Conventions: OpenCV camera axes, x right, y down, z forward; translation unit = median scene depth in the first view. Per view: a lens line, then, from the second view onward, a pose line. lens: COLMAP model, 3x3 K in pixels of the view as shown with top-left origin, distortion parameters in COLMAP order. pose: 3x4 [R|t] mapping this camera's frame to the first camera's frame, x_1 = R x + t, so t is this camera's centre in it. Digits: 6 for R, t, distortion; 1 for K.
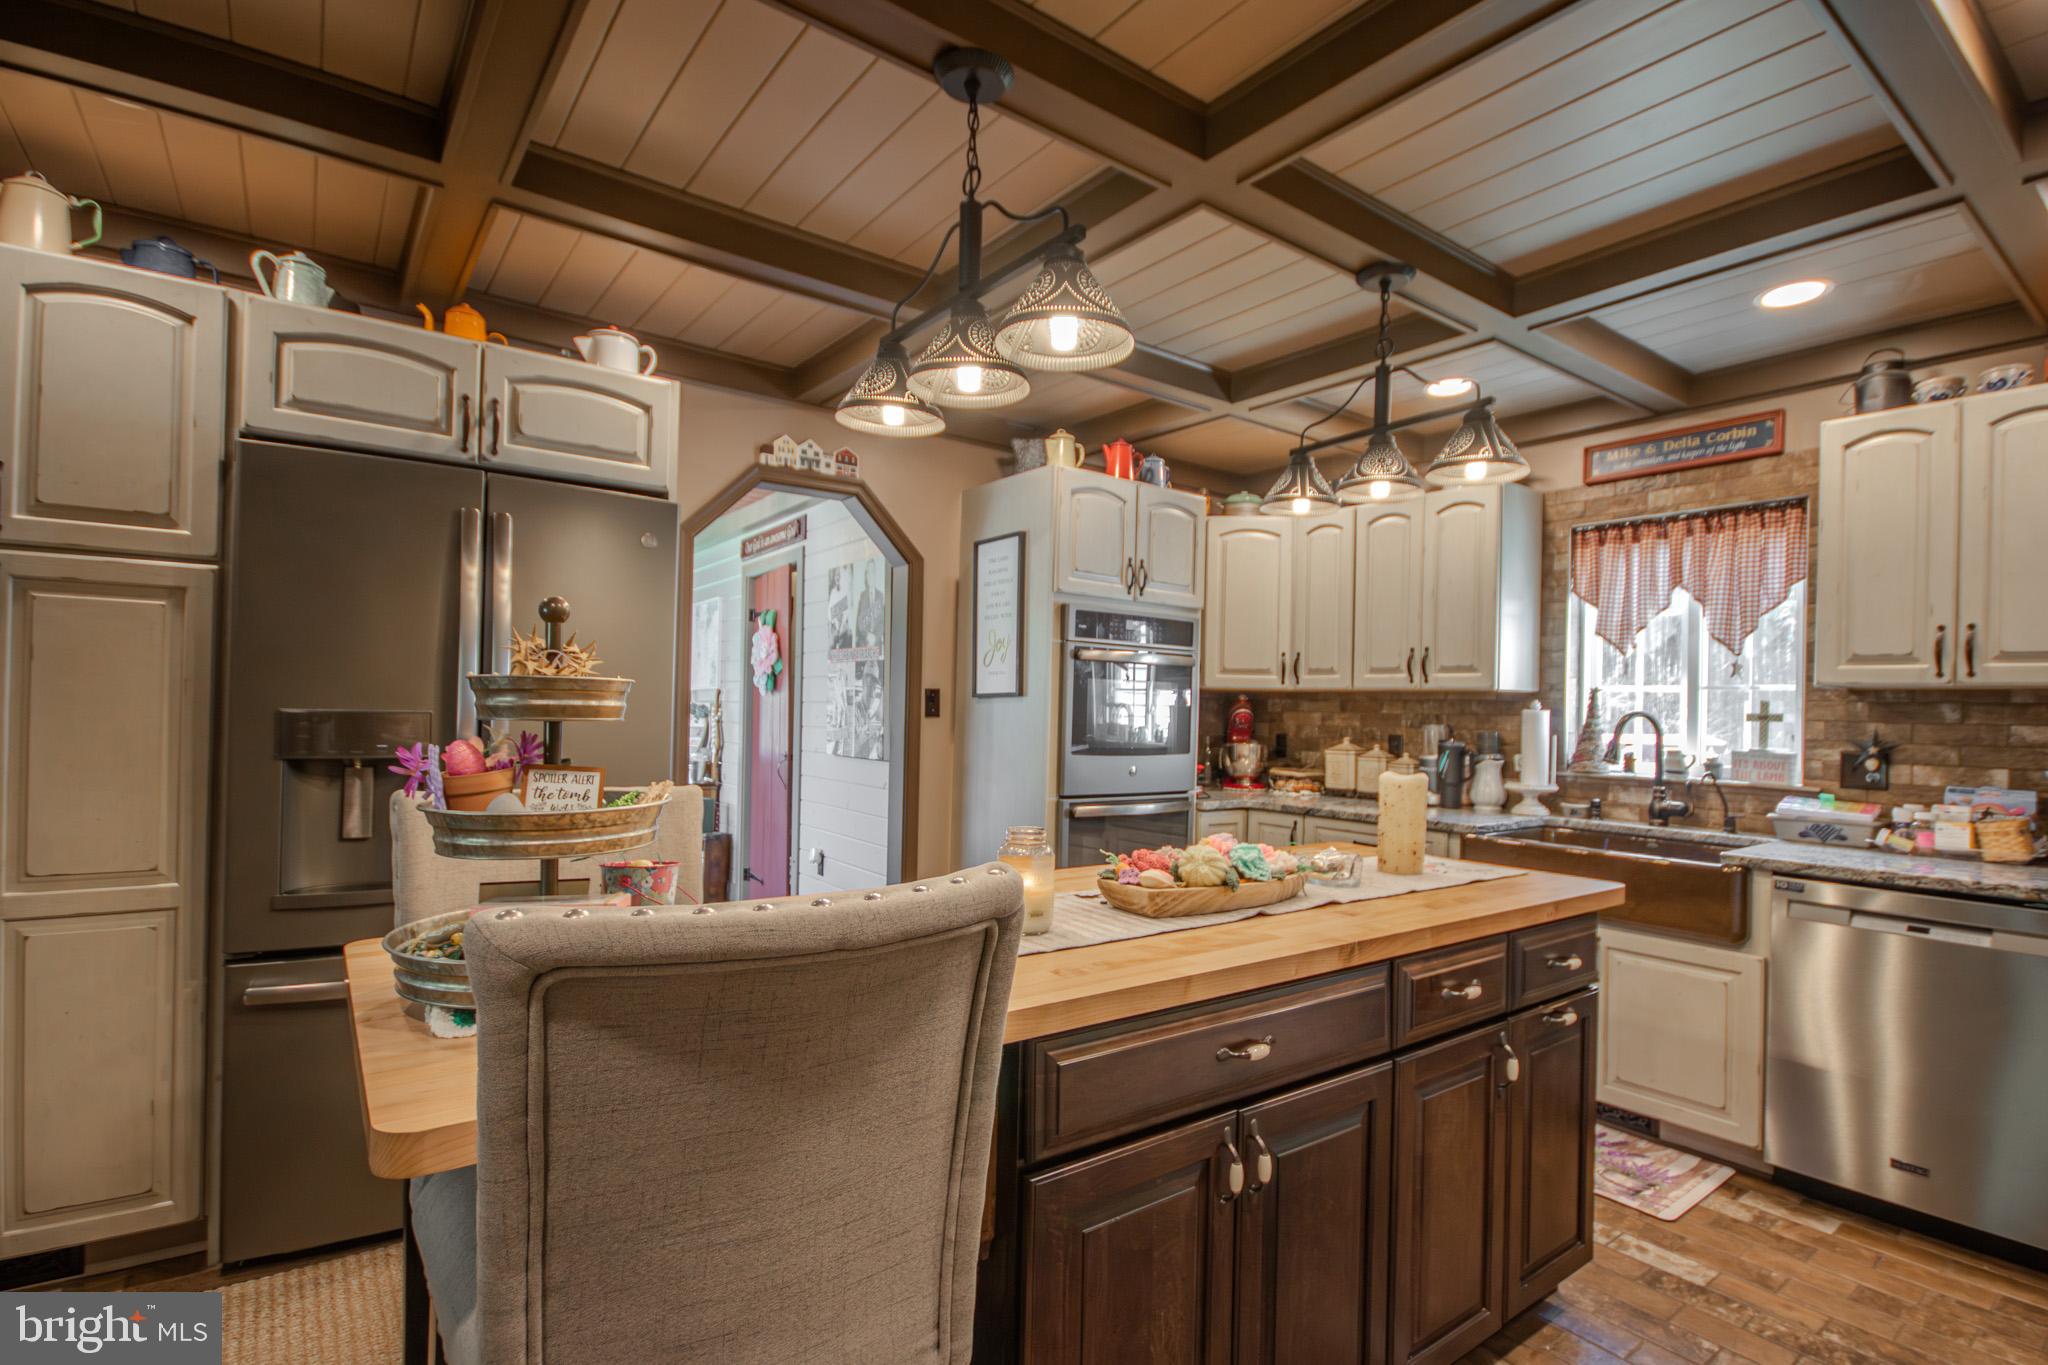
lens RADIAL K [[964.3, 0, 1062.4], [0, 964.3, 715.9], [0, 0, 1]] dist [0.001475, 0.000227]
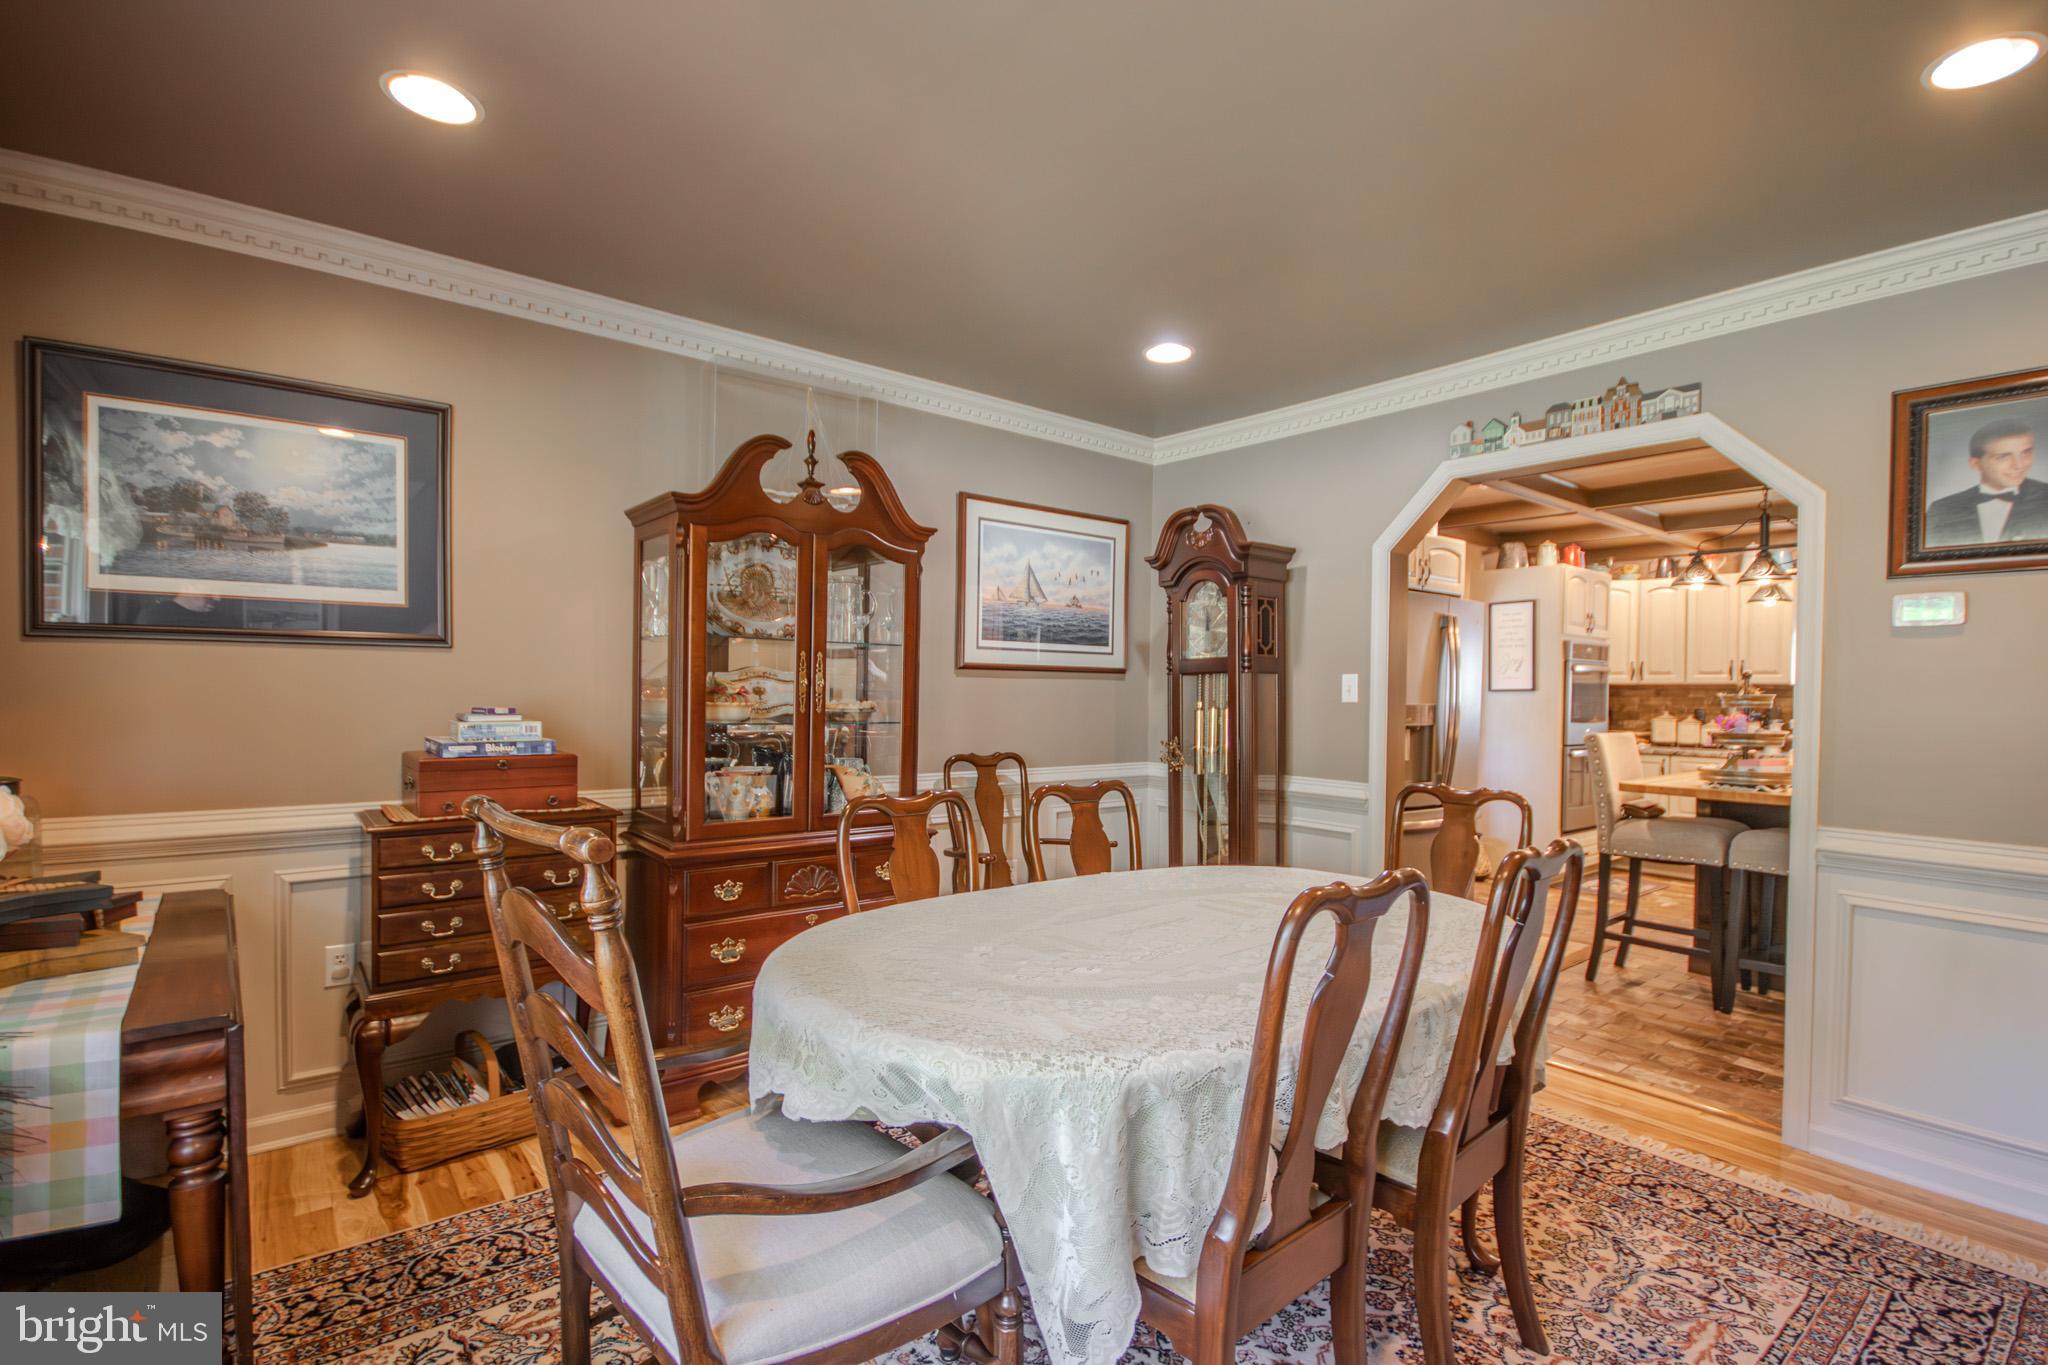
lens RADIAL K [[952.7, 0, 1018.0], [0, 952.7, 705.9], [0, 0, 1]] dist [-0.002365, -0.000596]
pose [[0.999539, -0.012308, 0.027753, -1.049334], [0.011984, 0.999858, 0.011819, -0.024673], [-0.027894, -0.011481, 0.999545, -0.747647]]
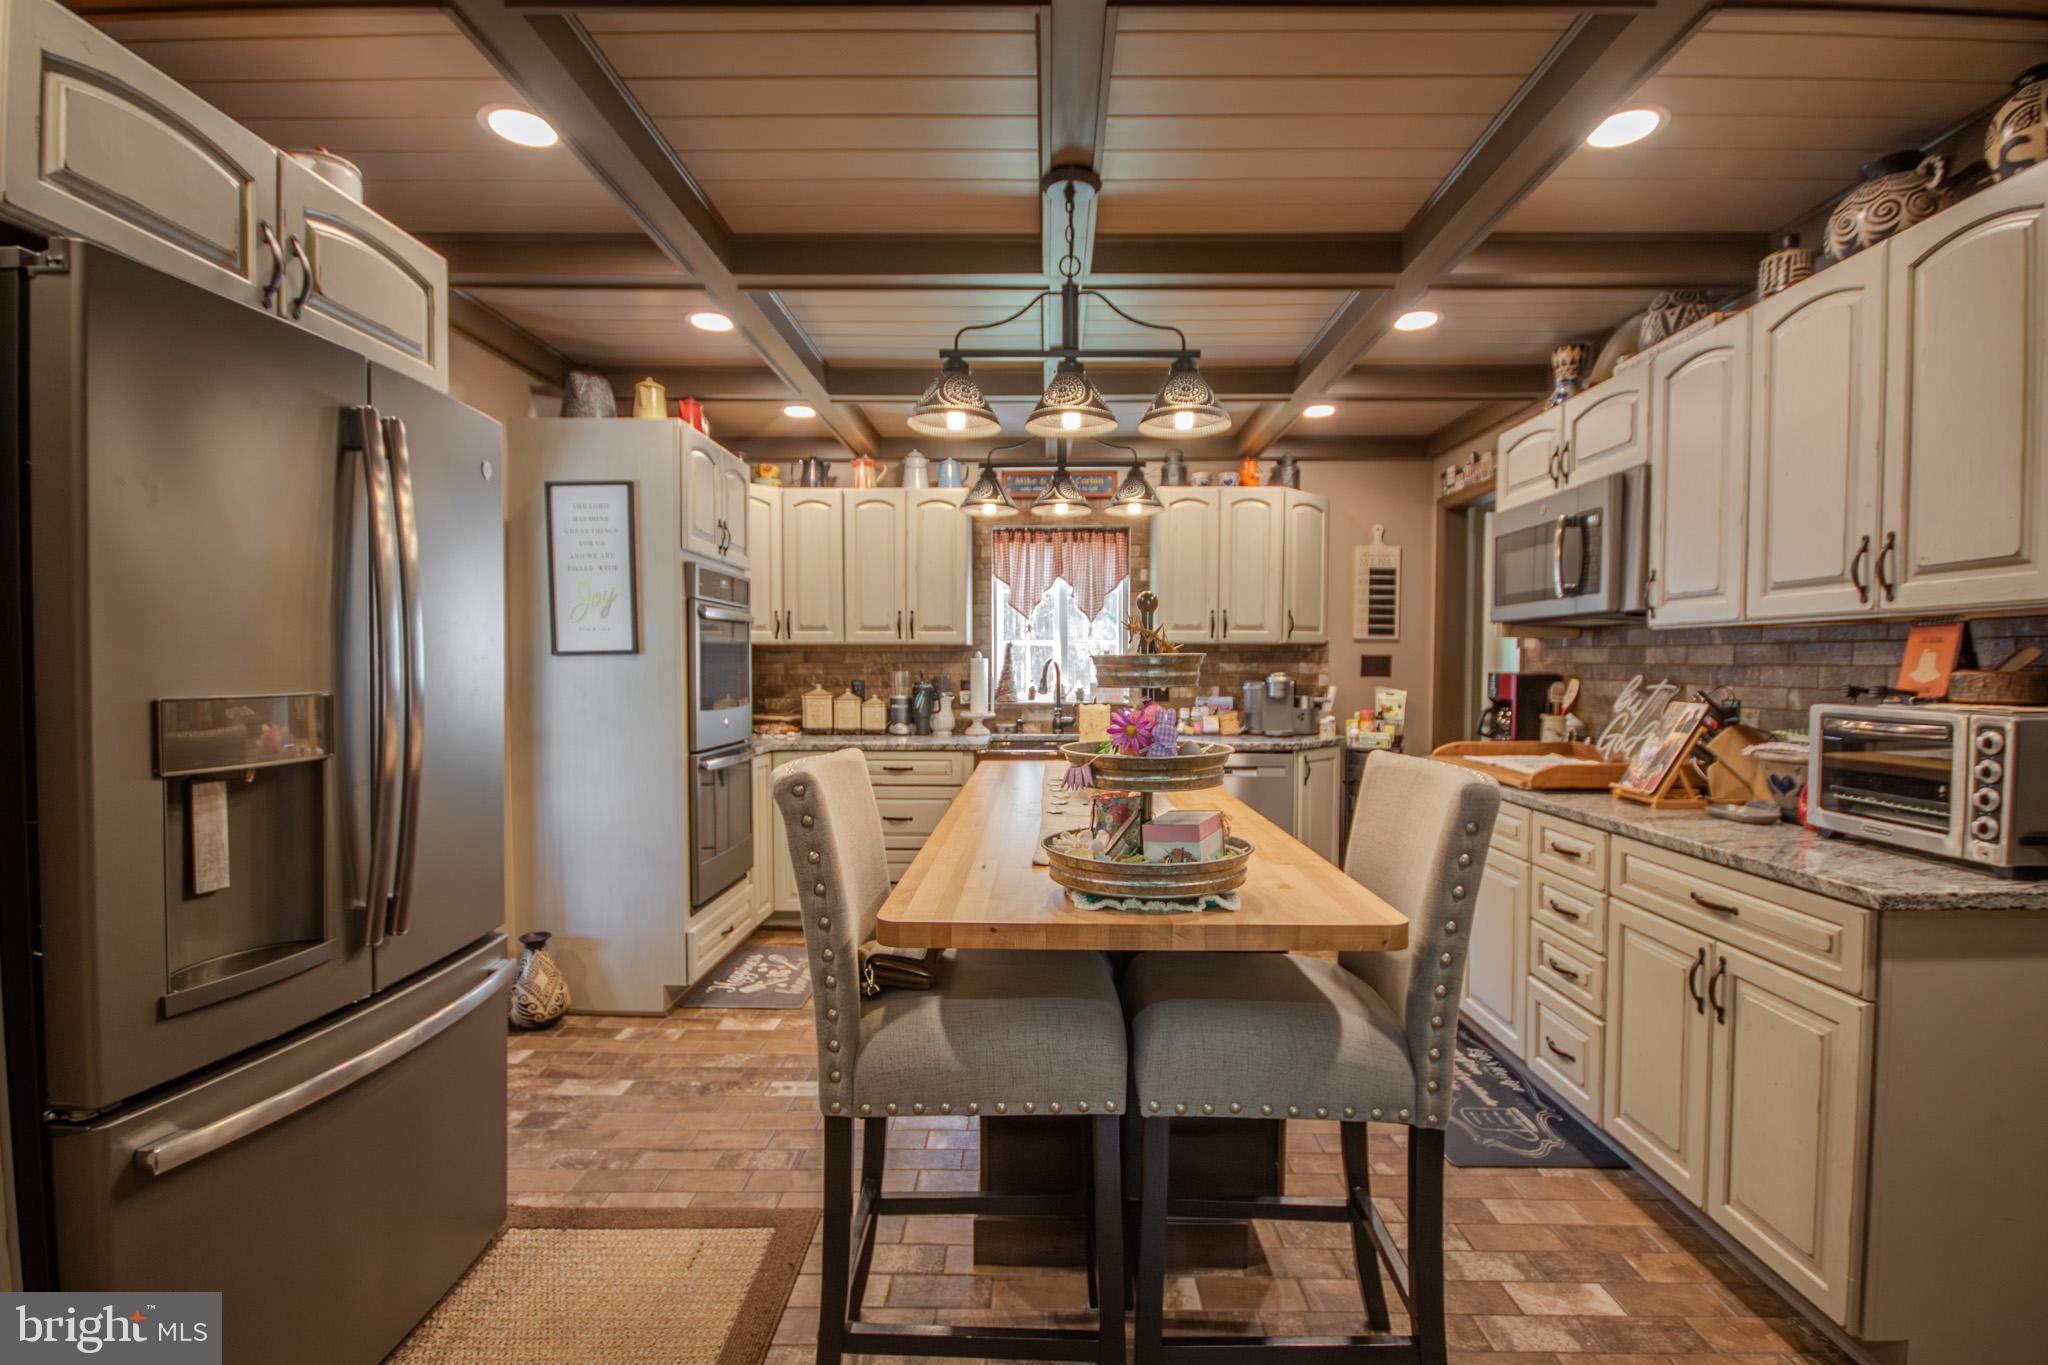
lens RADIAL K [[952.7, 0, 1018.0], [0, 952.7, 705.9], [0, 0, 1]] dist [-0.002365, -0.000596]
pose [[0.621450, -0.056321, 0.781426, -0.546788], [0.018537, 0.998190, 0.057203, -0.015614], [-0.783234, -0.021064, 0.621370, 0.109801]]
